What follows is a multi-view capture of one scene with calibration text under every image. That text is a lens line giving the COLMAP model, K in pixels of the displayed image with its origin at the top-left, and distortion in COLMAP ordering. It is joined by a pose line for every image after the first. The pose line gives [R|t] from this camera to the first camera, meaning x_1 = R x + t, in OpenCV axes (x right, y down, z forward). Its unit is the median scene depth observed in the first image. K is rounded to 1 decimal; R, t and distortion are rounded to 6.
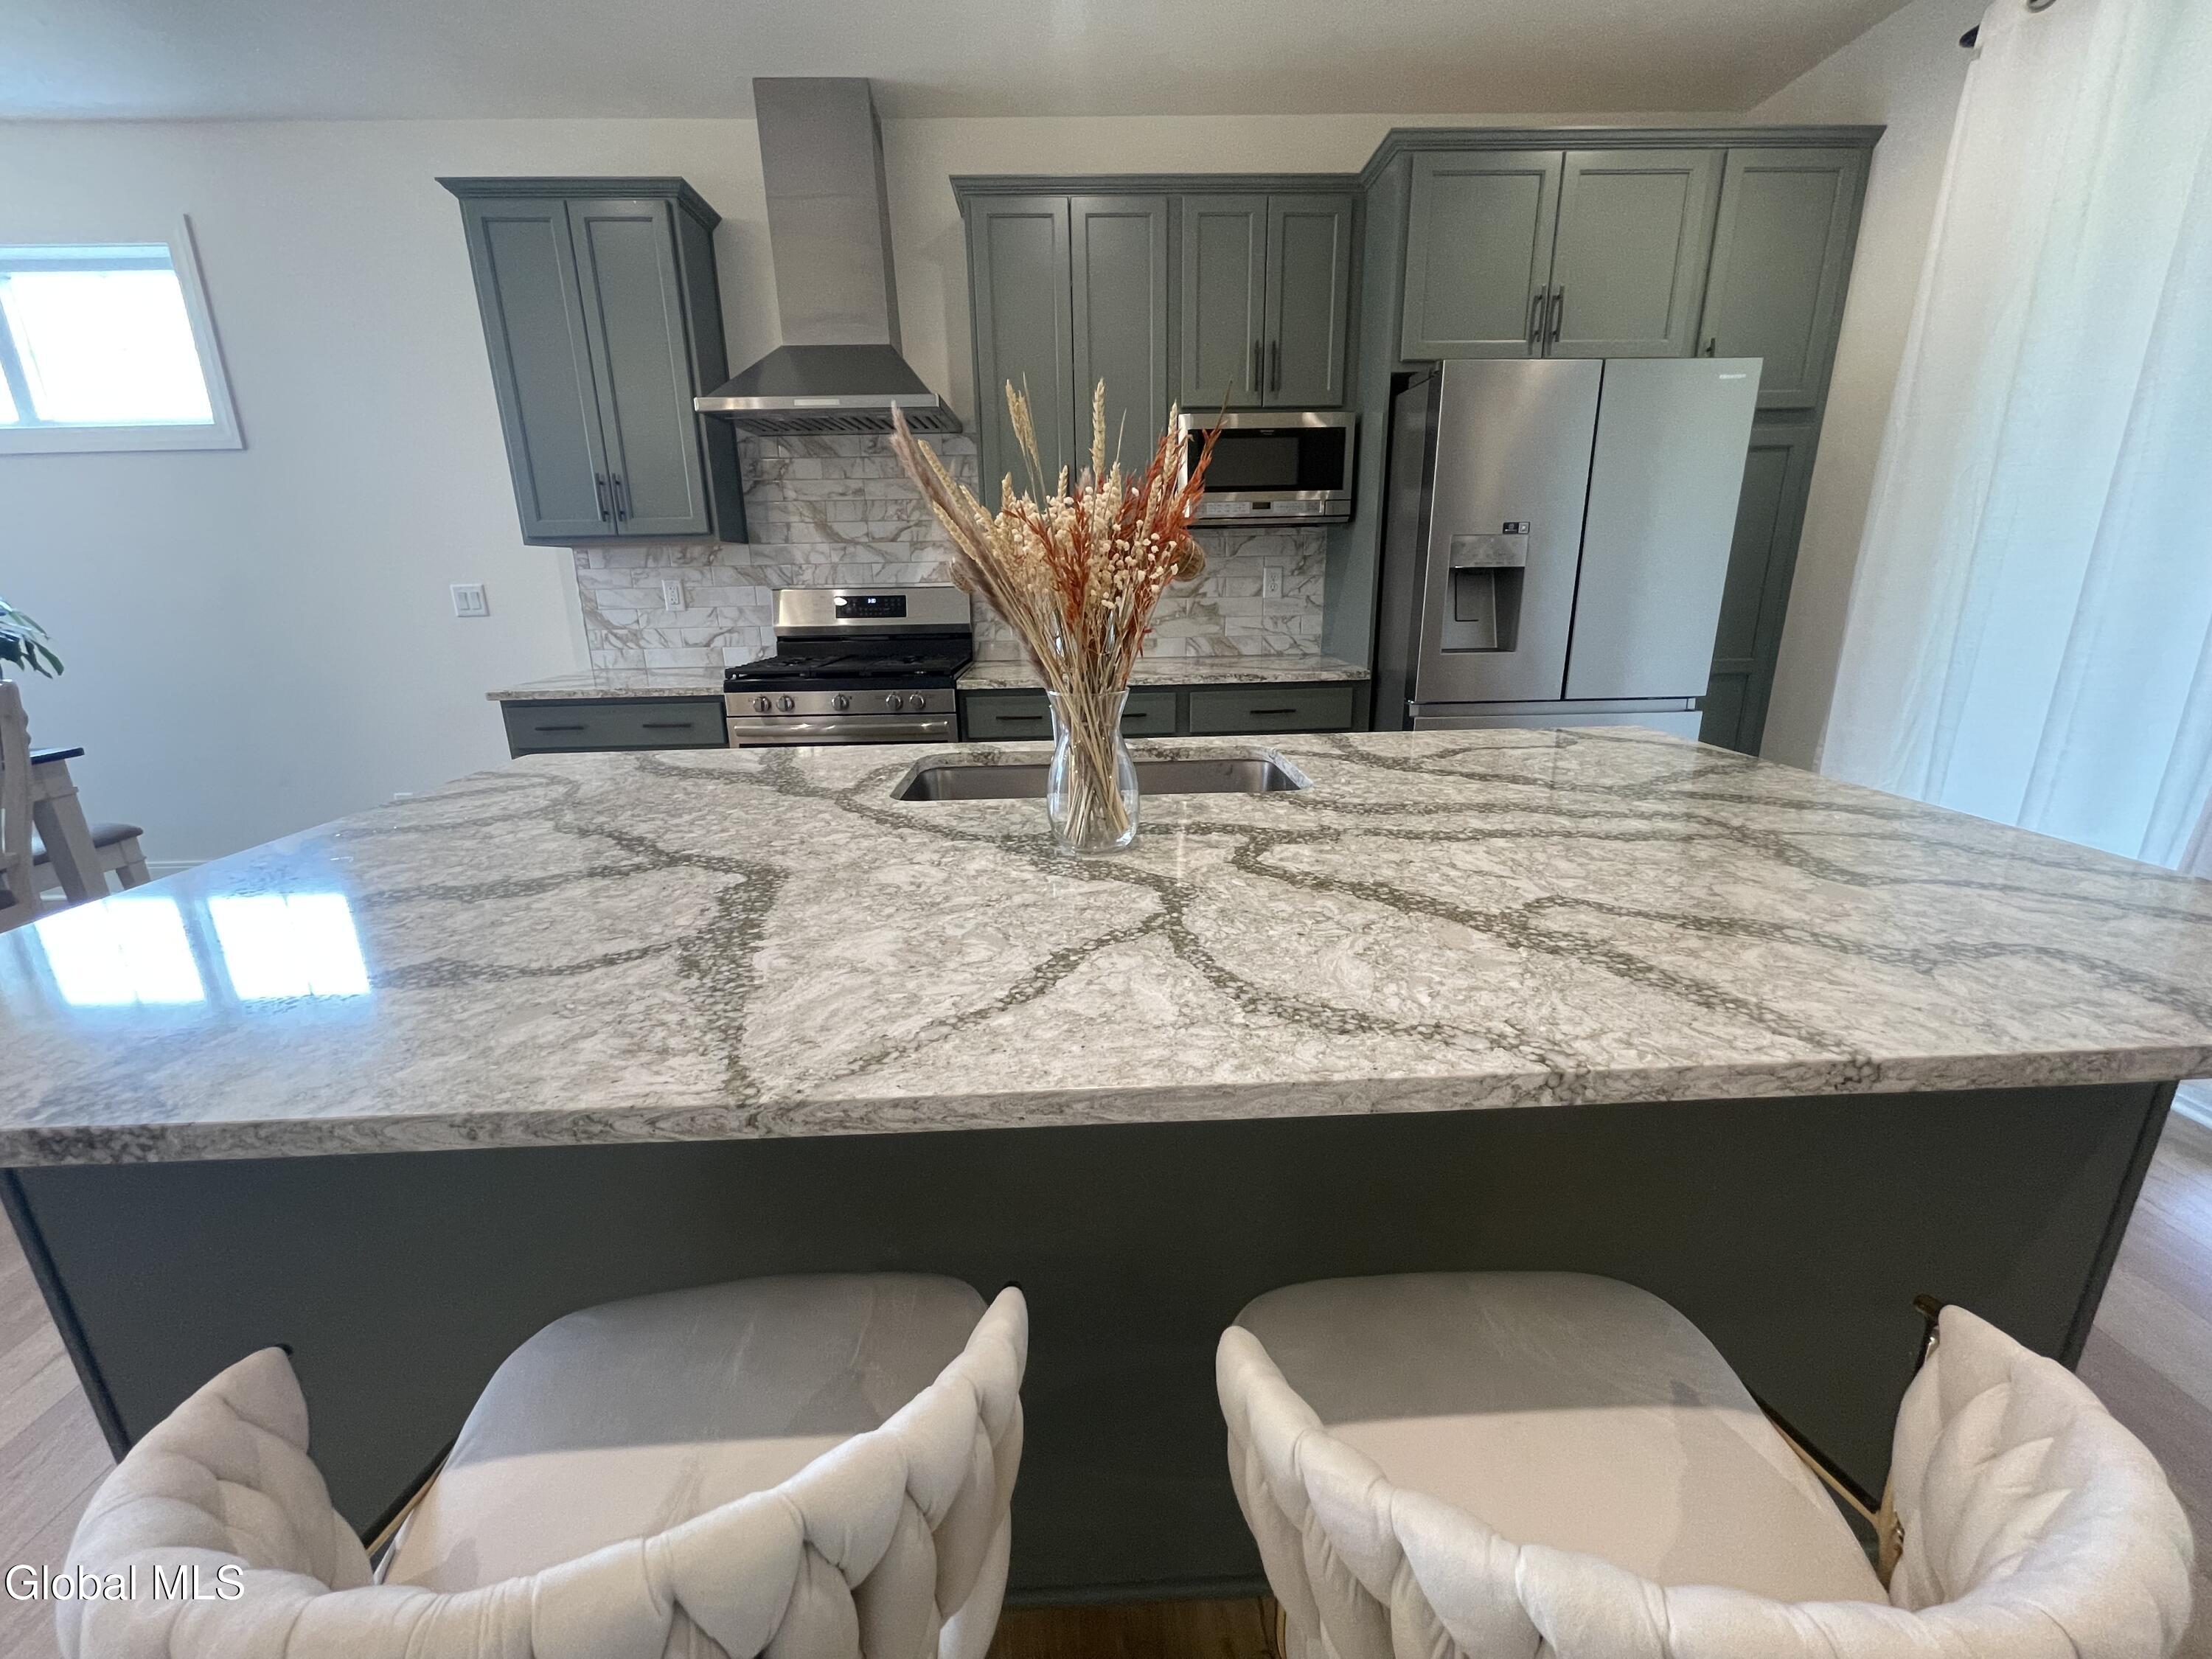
lens RADIAL K [[912.3, 0, 1100.9], [0, 912.3, 836.2], [0, 0, 1]] dist [-0.002628, 0.000049]
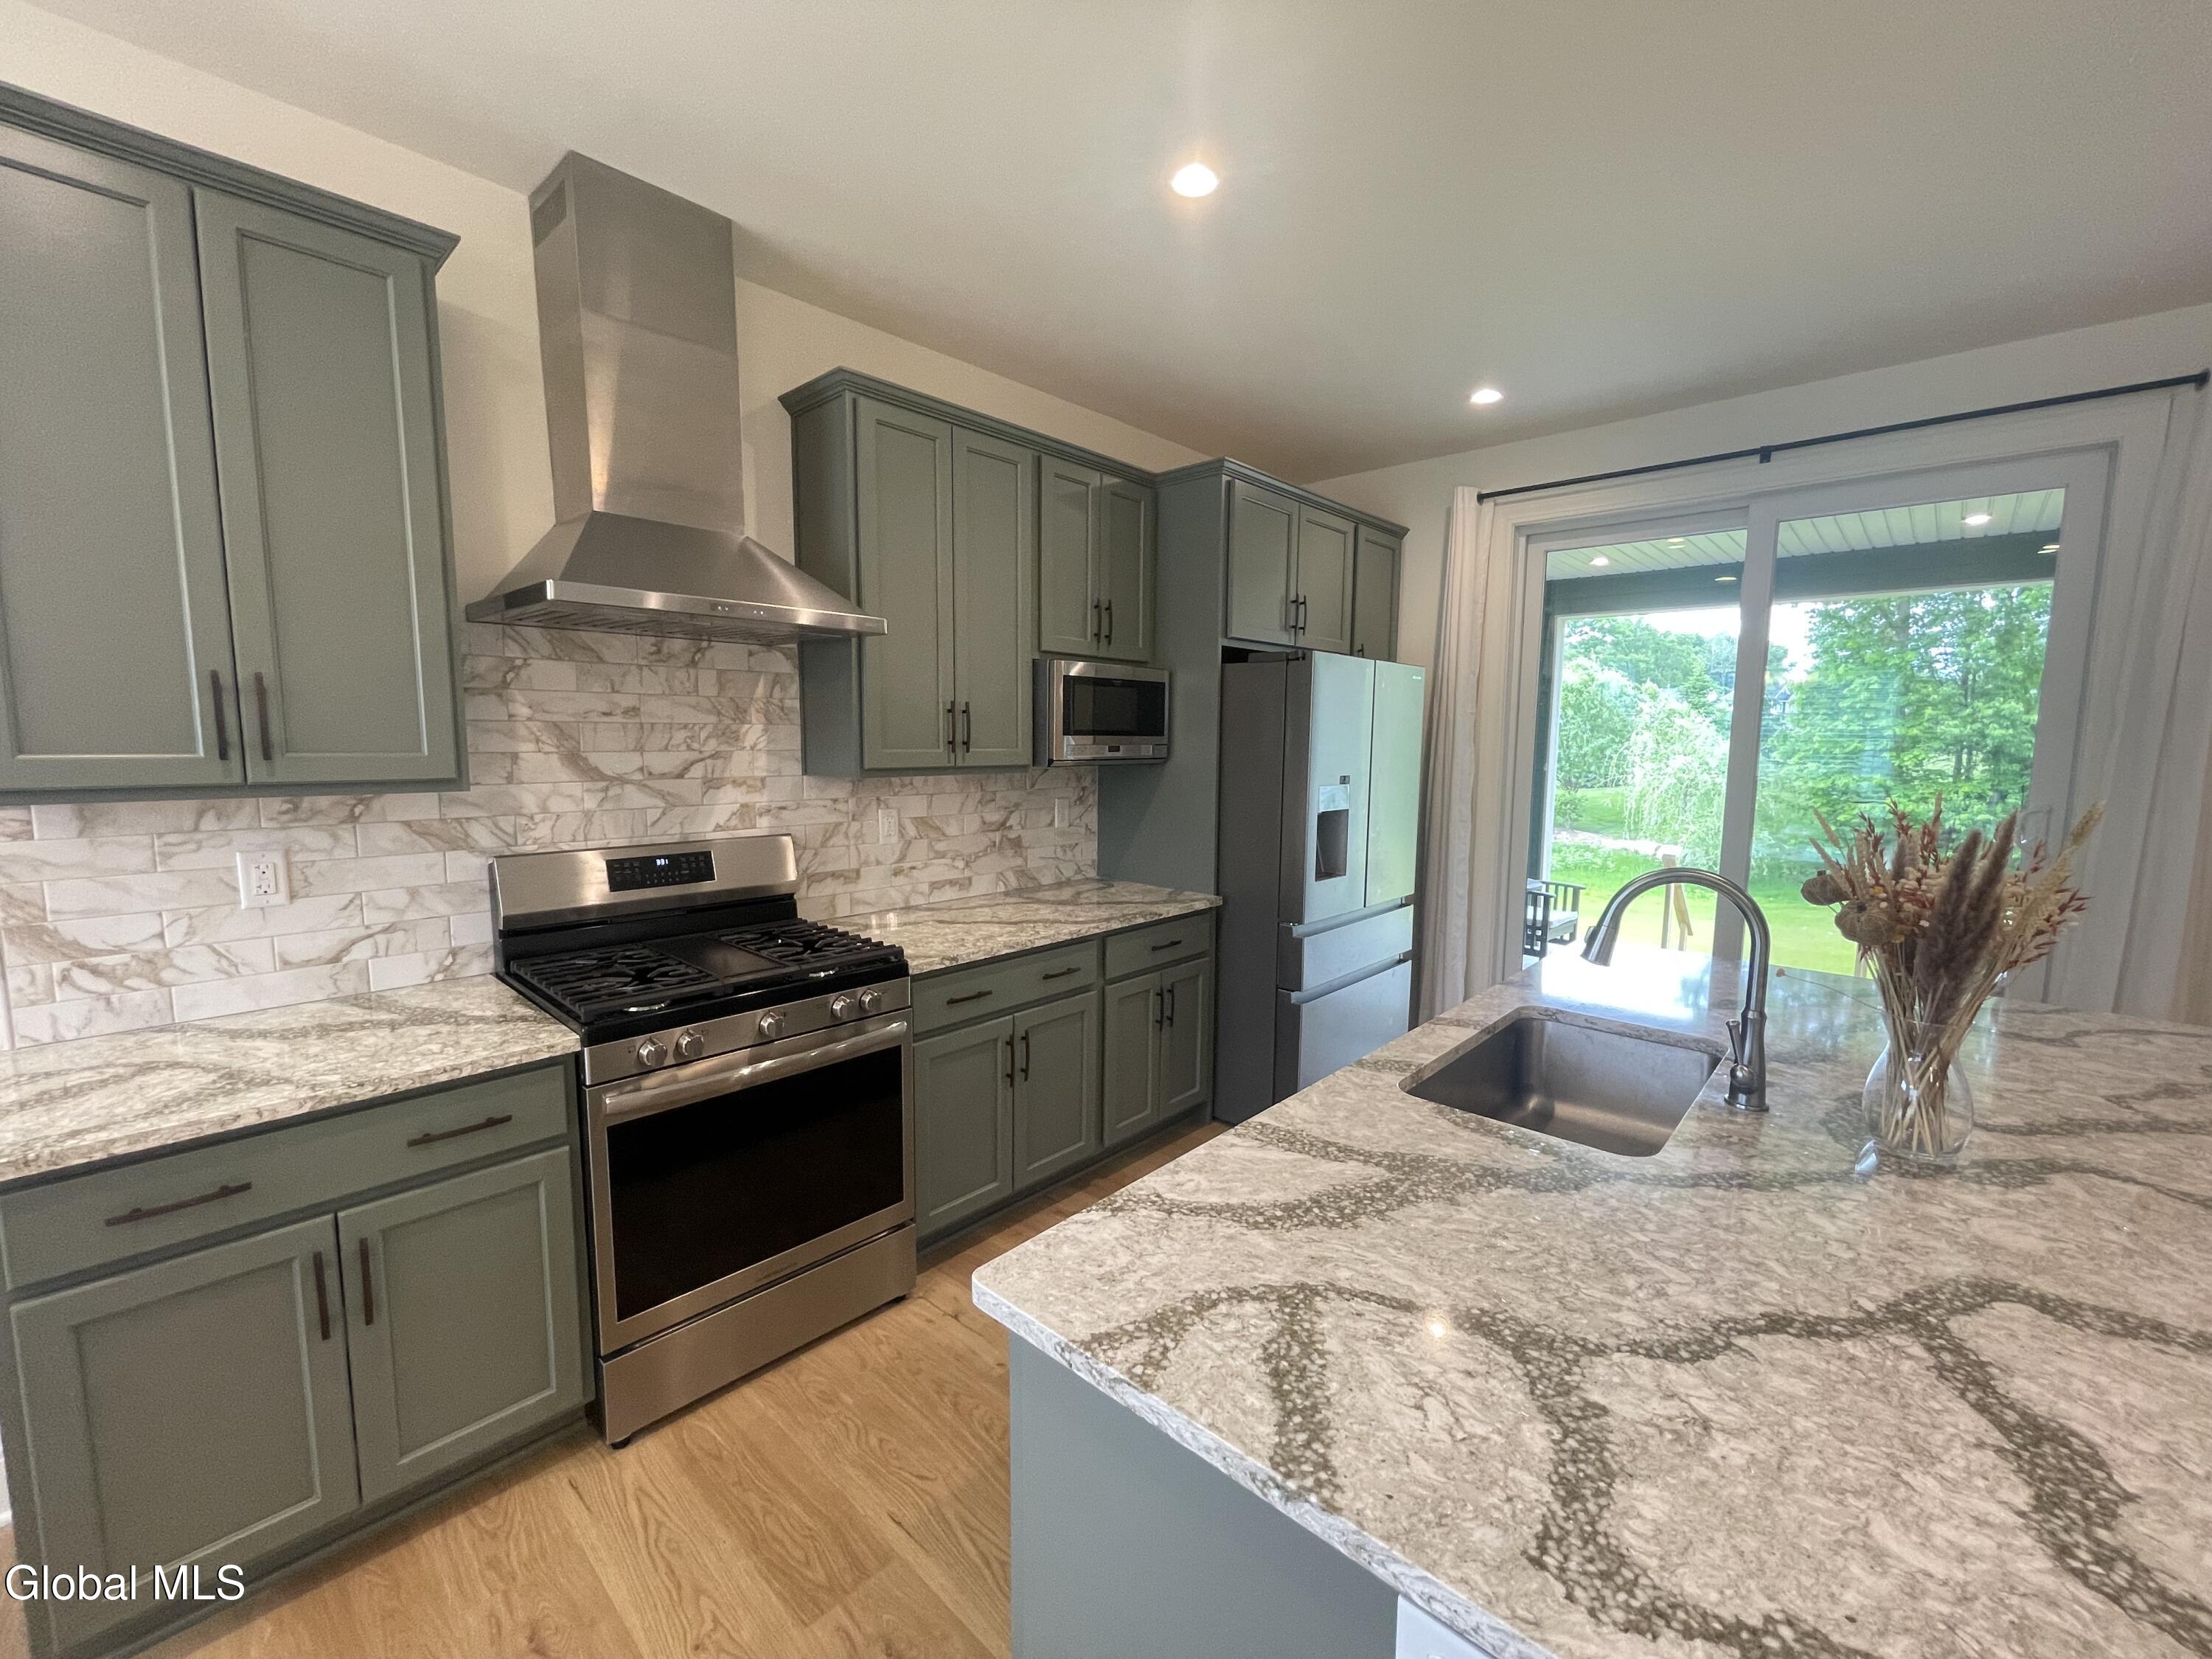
lens RADIAL K [[906.4, 0, 1115.8], [0, 906.4, 832.7], [0, 0, 1]] dist [-0.001580, -0.000737]
pose [[0.700241, -0.052375, 0.711982, -0.499172], [0.178898, 0.978358, -0.103978, -0.146290], [-0.691128, 0.200182, 0.694457, 0.276584]]
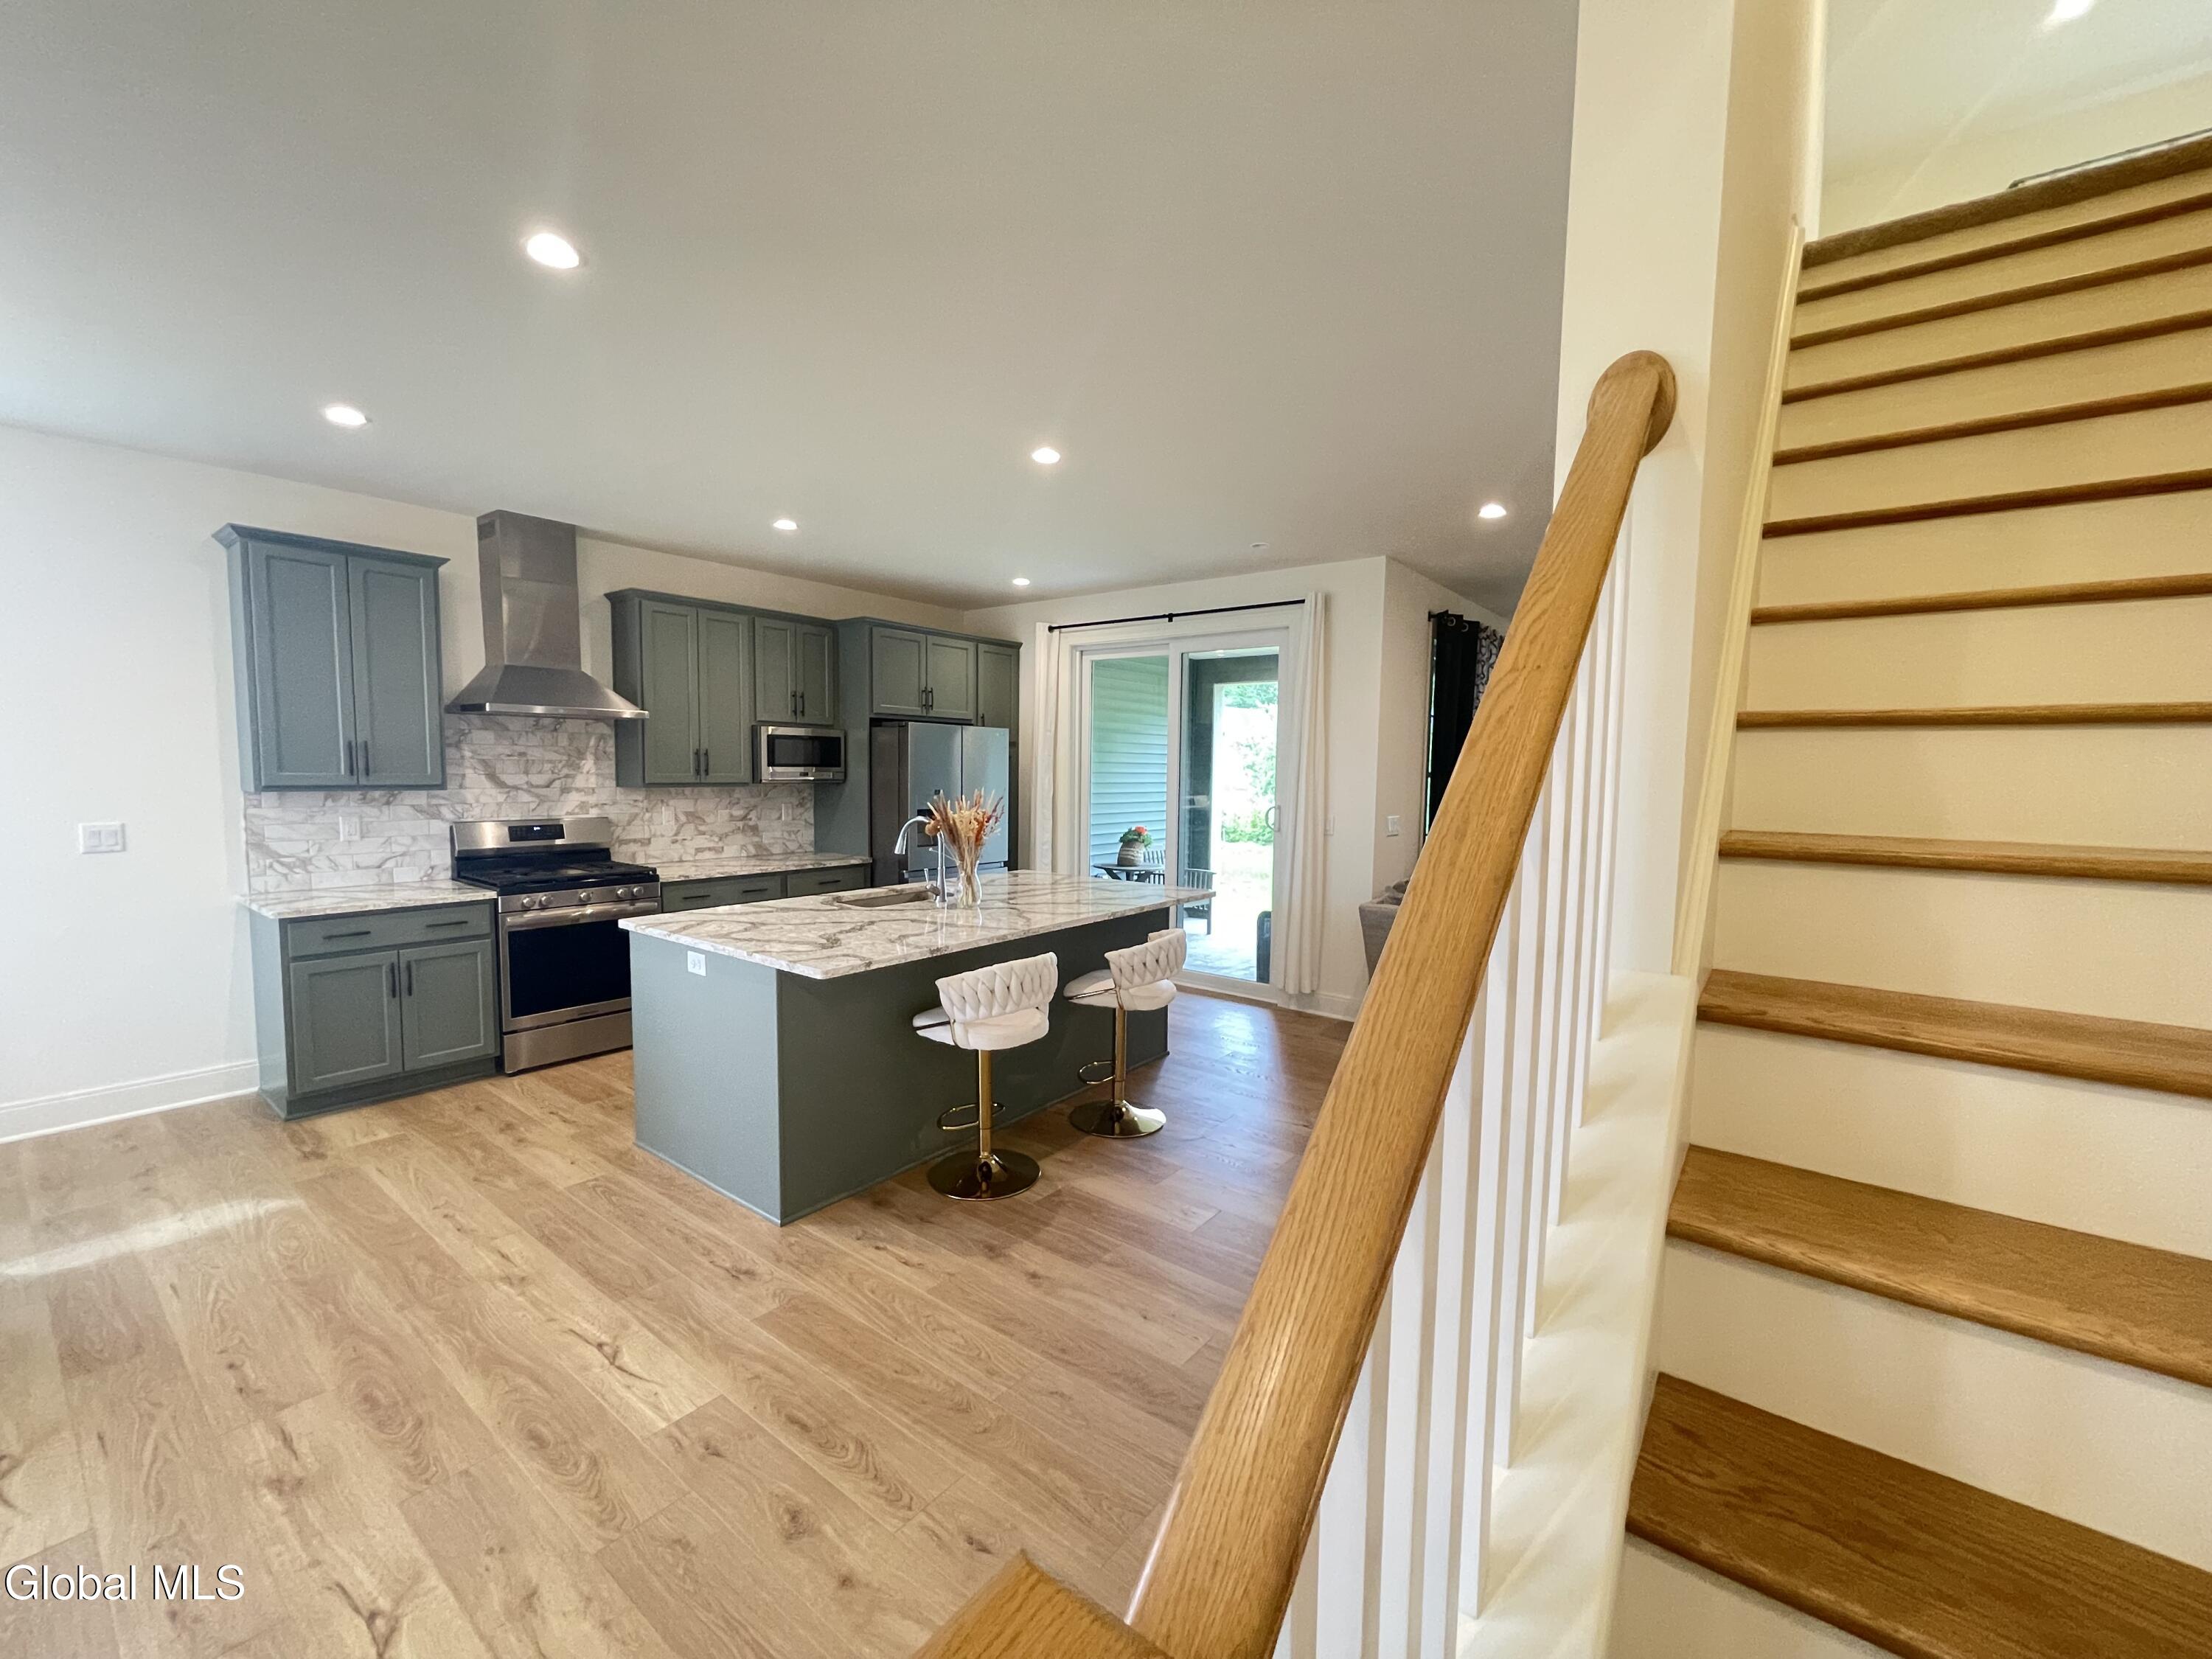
lens RADIAL K [[900.0, 0, 1106.6], [0, 900.0, 834.5], [0, 0, 1]] dist [-0.002365, 0.000427]
pose [[0.636768, -0.031134, 0.770426, -0.758161], [0.189212, 0.974942, -0.116987, 0.077886], [-0.747479, 0.220268, 0.626704, -0.518298]]
